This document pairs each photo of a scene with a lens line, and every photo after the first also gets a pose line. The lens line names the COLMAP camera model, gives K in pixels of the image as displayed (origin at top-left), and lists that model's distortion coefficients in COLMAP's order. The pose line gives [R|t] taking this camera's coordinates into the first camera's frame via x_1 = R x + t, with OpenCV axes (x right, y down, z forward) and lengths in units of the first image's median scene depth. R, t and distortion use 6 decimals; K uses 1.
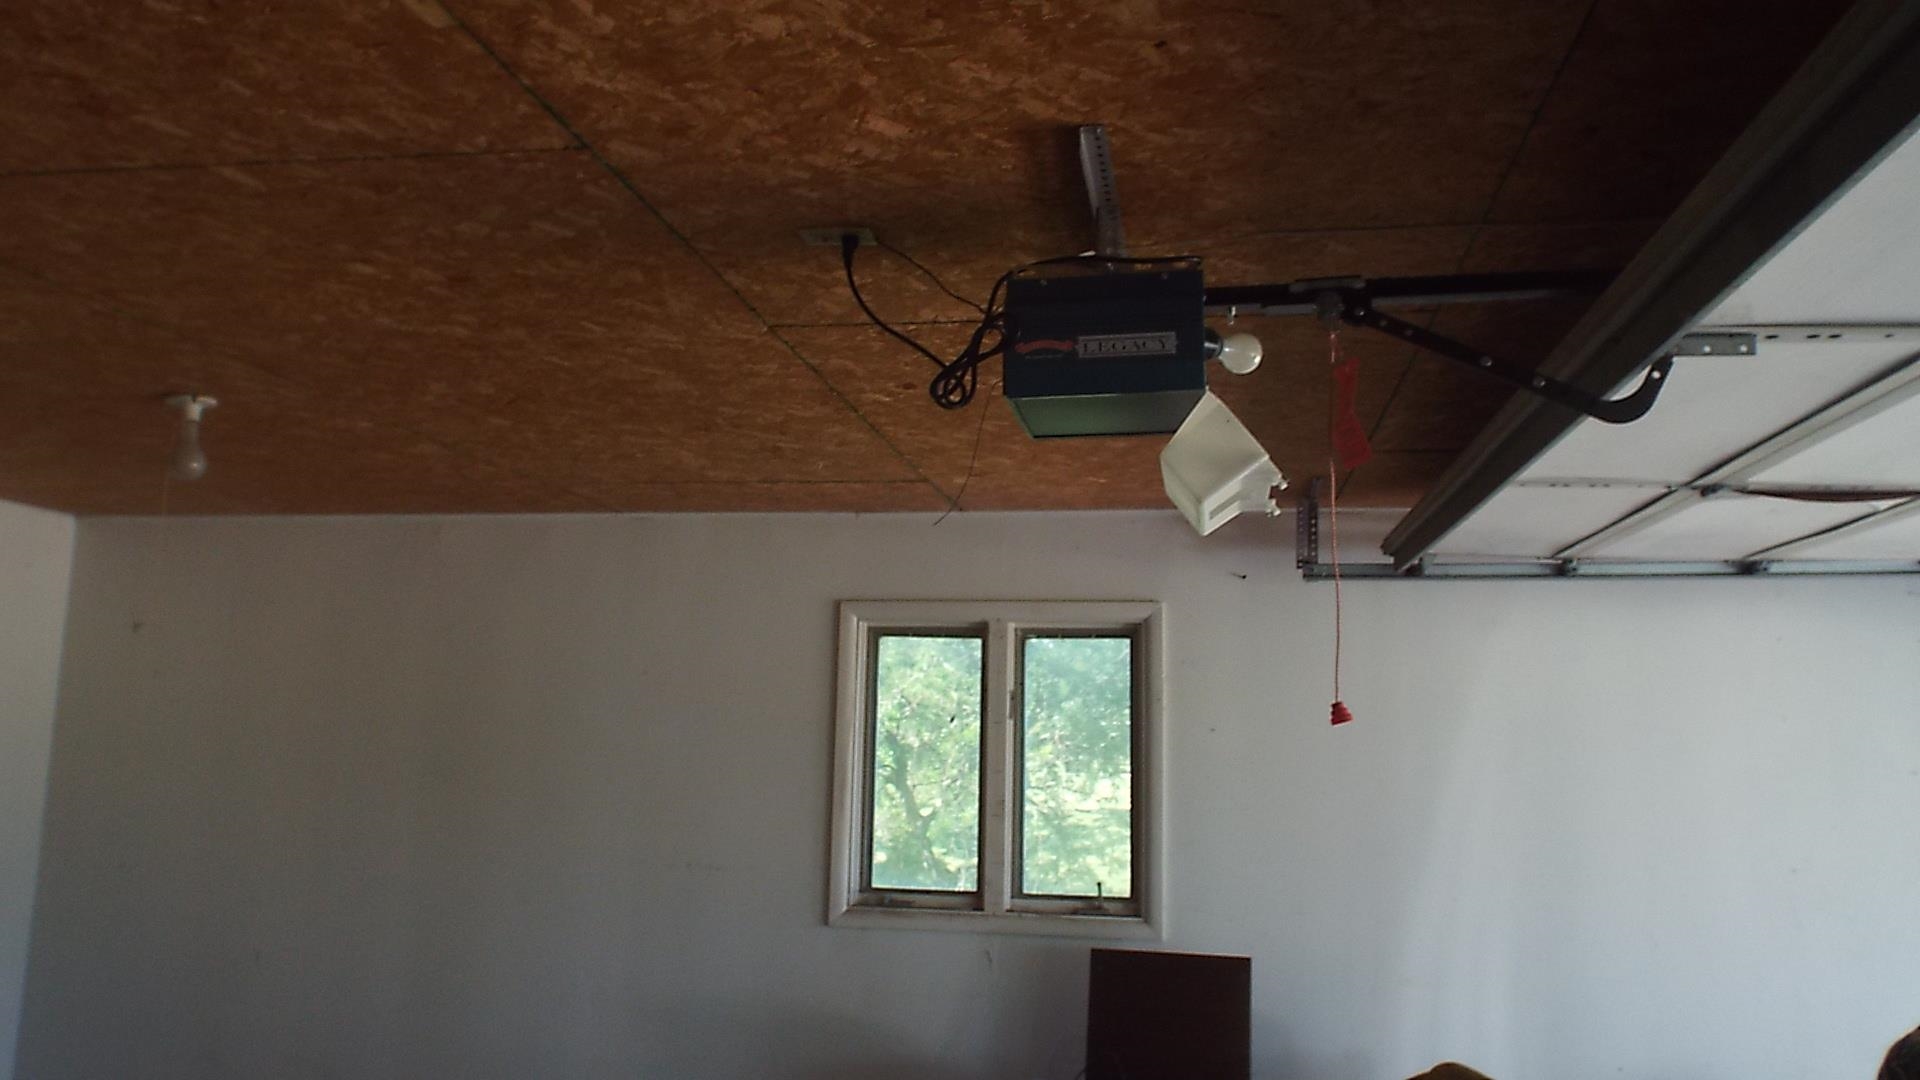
lens RADIAL K [[1447.1, 0, 960.0], [0, 1447.1, 540.0], [0, 0, 1]] dist [-0.009418, -0.012885]
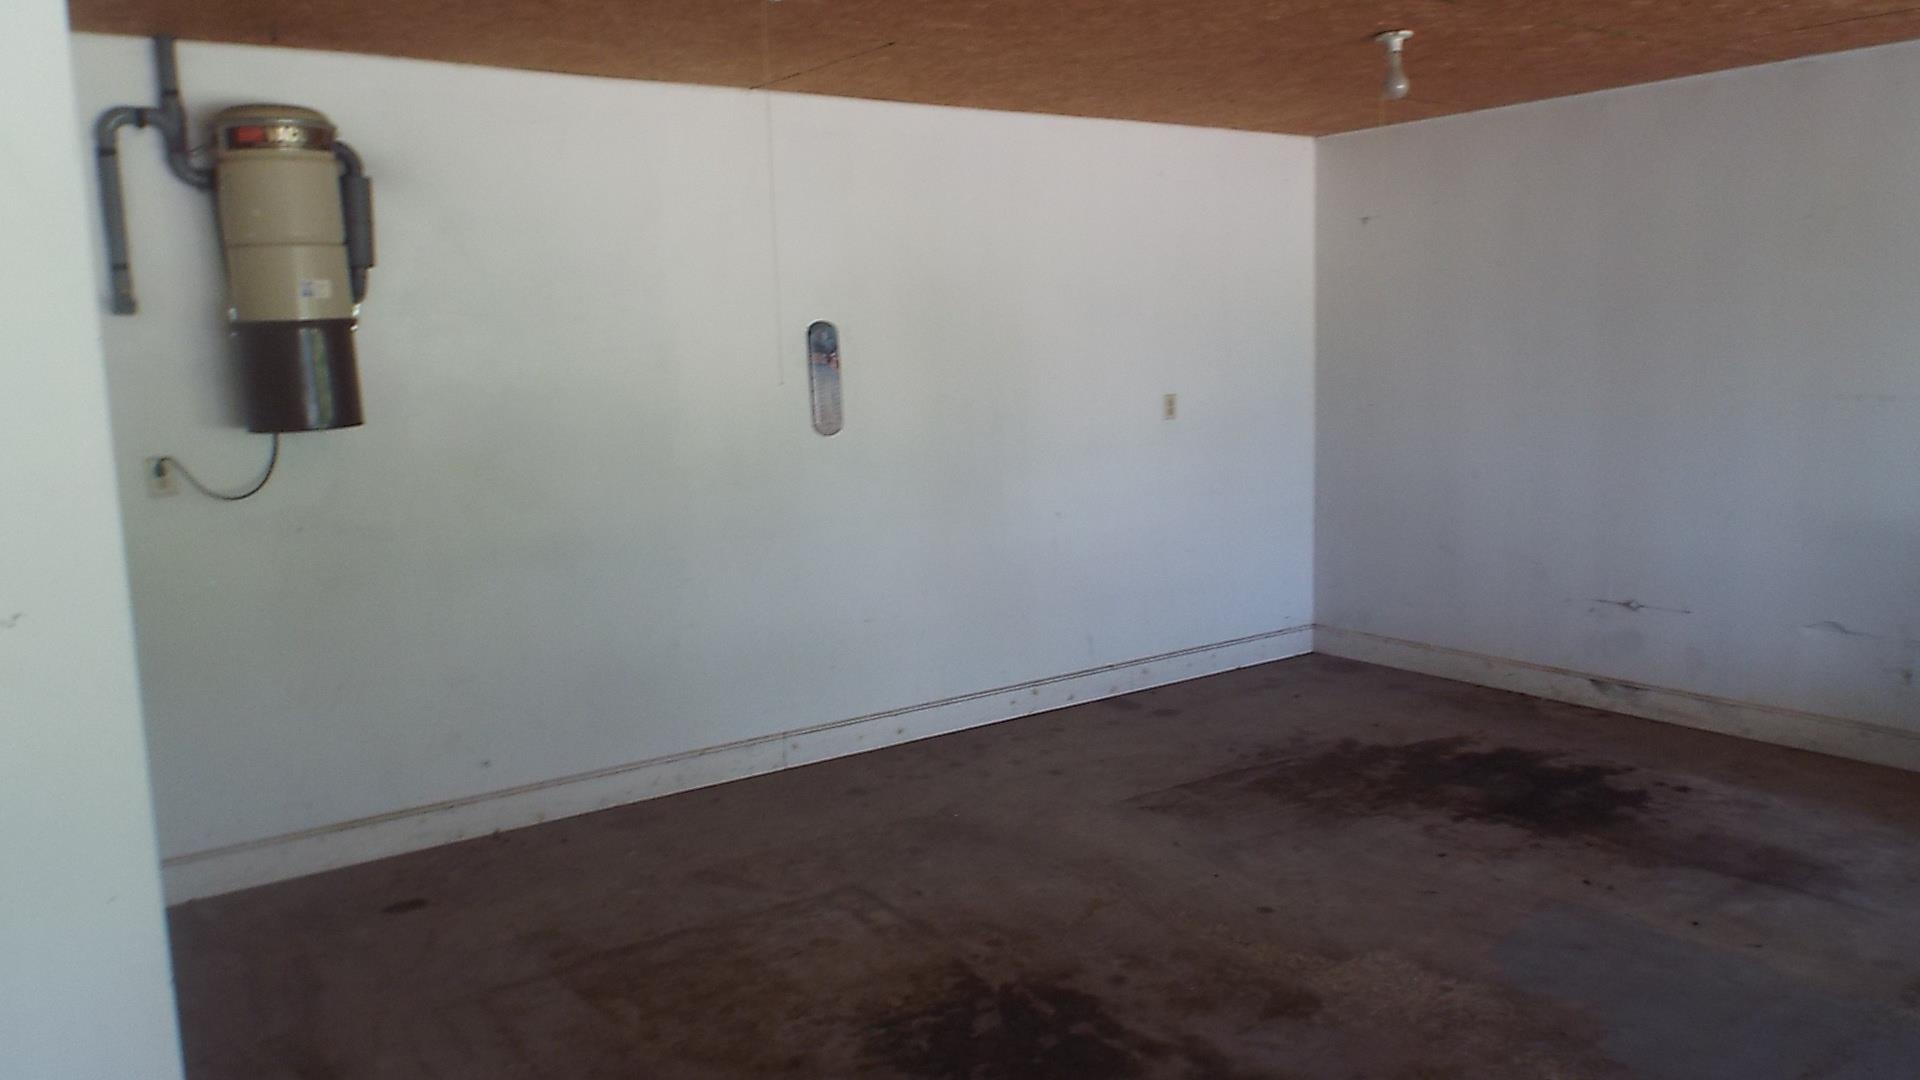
lens RADIAL K [[1447.1, 0, 960.0], [0, 1447.1, 540.0], [0, 0, 1]] dist [-0.009418, -0.012885]
pose [[0.697993, 0.056530, -0.713870, 0.146381], [0.145256, 0.964979, 0.218441, 0.002264], [0.701218, -0.256164, 0.665337, -0.254175]]
